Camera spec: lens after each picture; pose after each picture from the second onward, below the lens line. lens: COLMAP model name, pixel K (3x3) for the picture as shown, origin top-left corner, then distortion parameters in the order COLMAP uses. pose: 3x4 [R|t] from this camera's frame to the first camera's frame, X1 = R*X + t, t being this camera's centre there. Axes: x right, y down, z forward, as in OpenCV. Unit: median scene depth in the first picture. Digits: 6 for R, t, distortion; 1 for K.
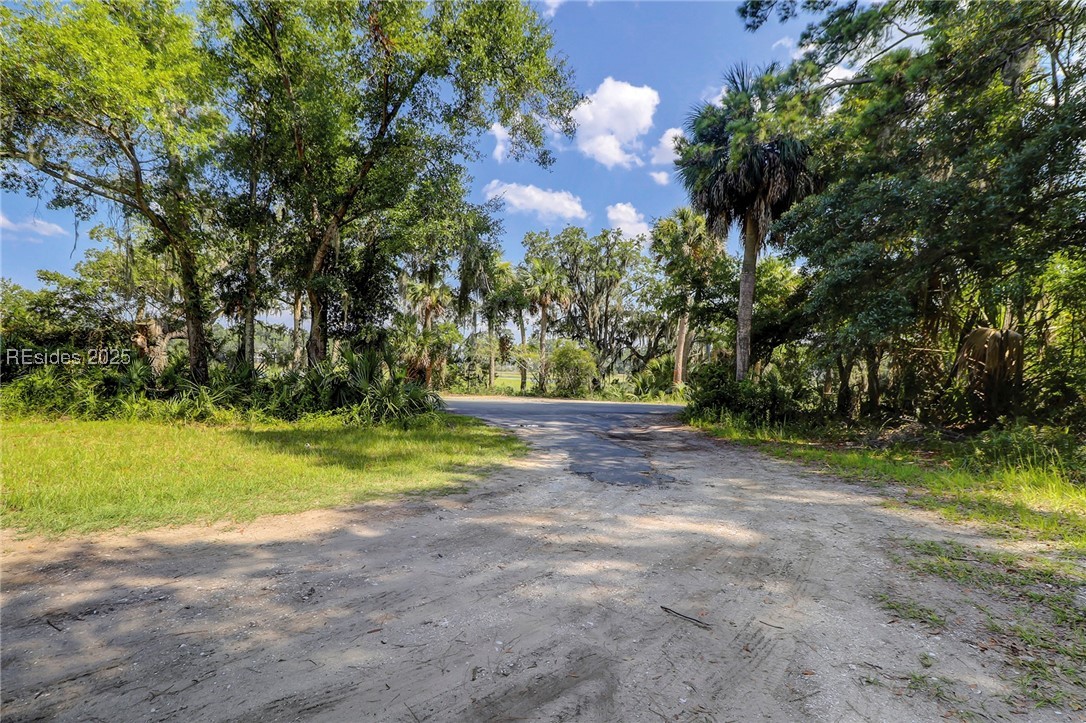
lens RADIAL K [[520.1, 0, 543.8], [0, 520.1, 361.6], [0, 0, 1]] dist [-0.016042, -0.000703]
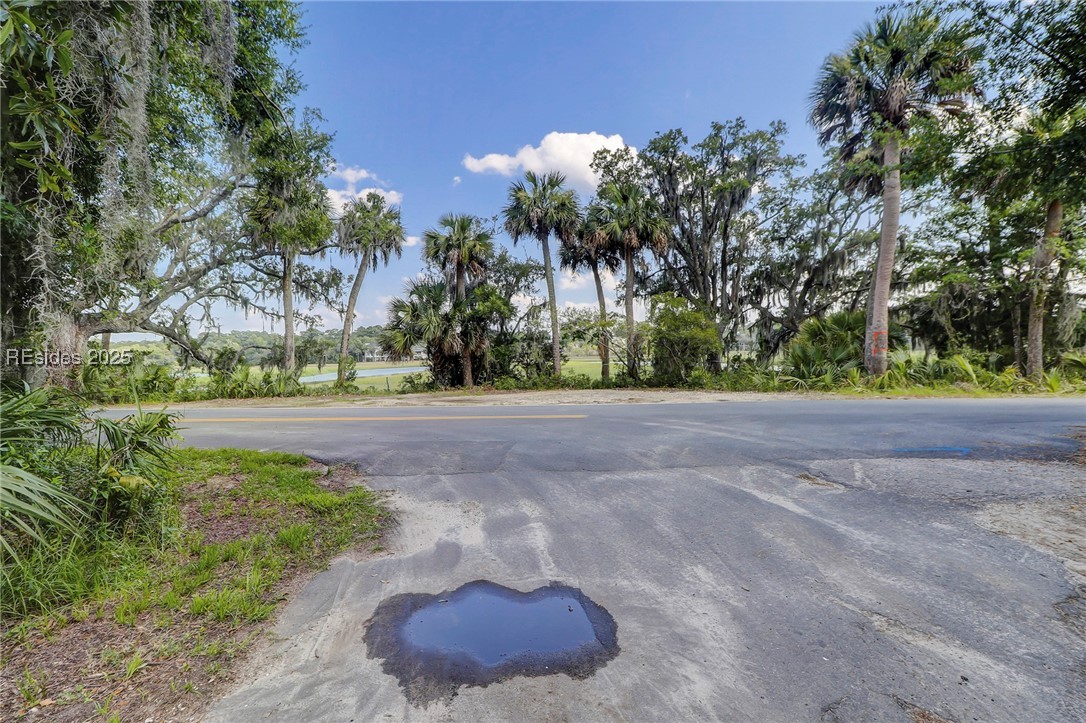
lens RADIAL K [[520.1, 0, 554.1], [0, 520.1, 359.2], [0, 0, 1]] dist [-0.016042, -0.000703]
pose [[0.985023, -0.056635, -0.162855, 0.007061], [0.060686, 0.997956, 0.020004, 0.011442], [0.161389, -0.029587, 0.986447, 0.298859]]
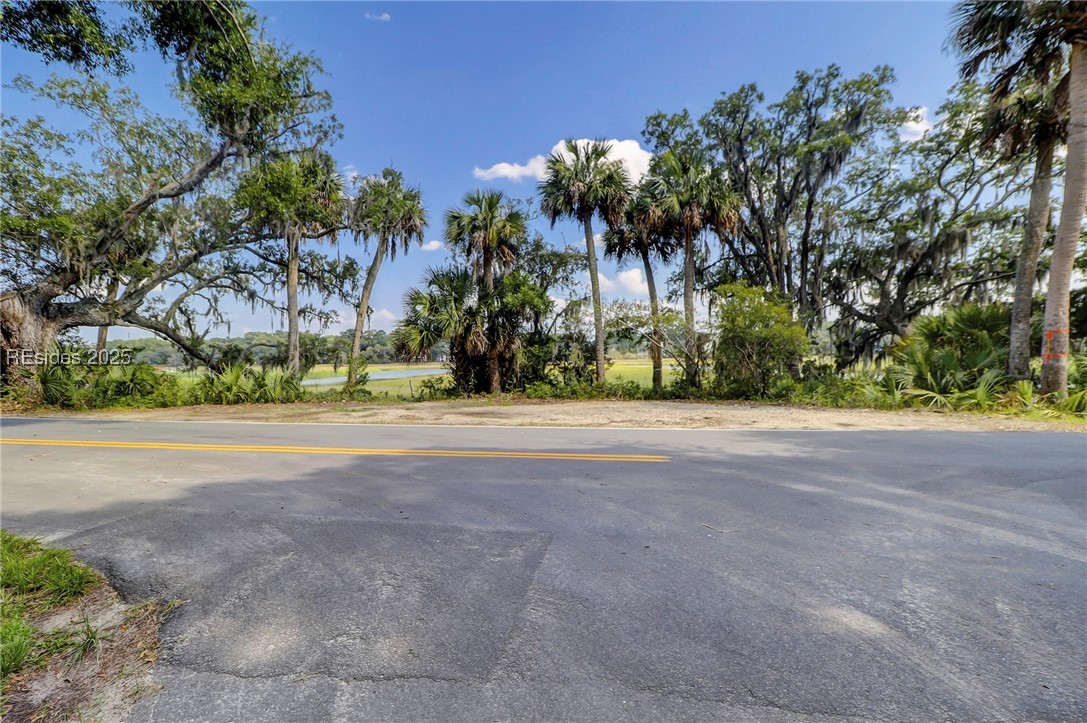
lens RADIAL K [[520.5, 0, 549.2], [0, 520.5, 359.6], [0, 0, 1]] dist [-0.016042, -0.000703]
pose [[0.970069, -0.045995, -0.238434, -0.016551], [0.050055, 0.998686, 0.010998, 0.012810], [0.237615, -0.022604, 0.971096, 0.395432]]
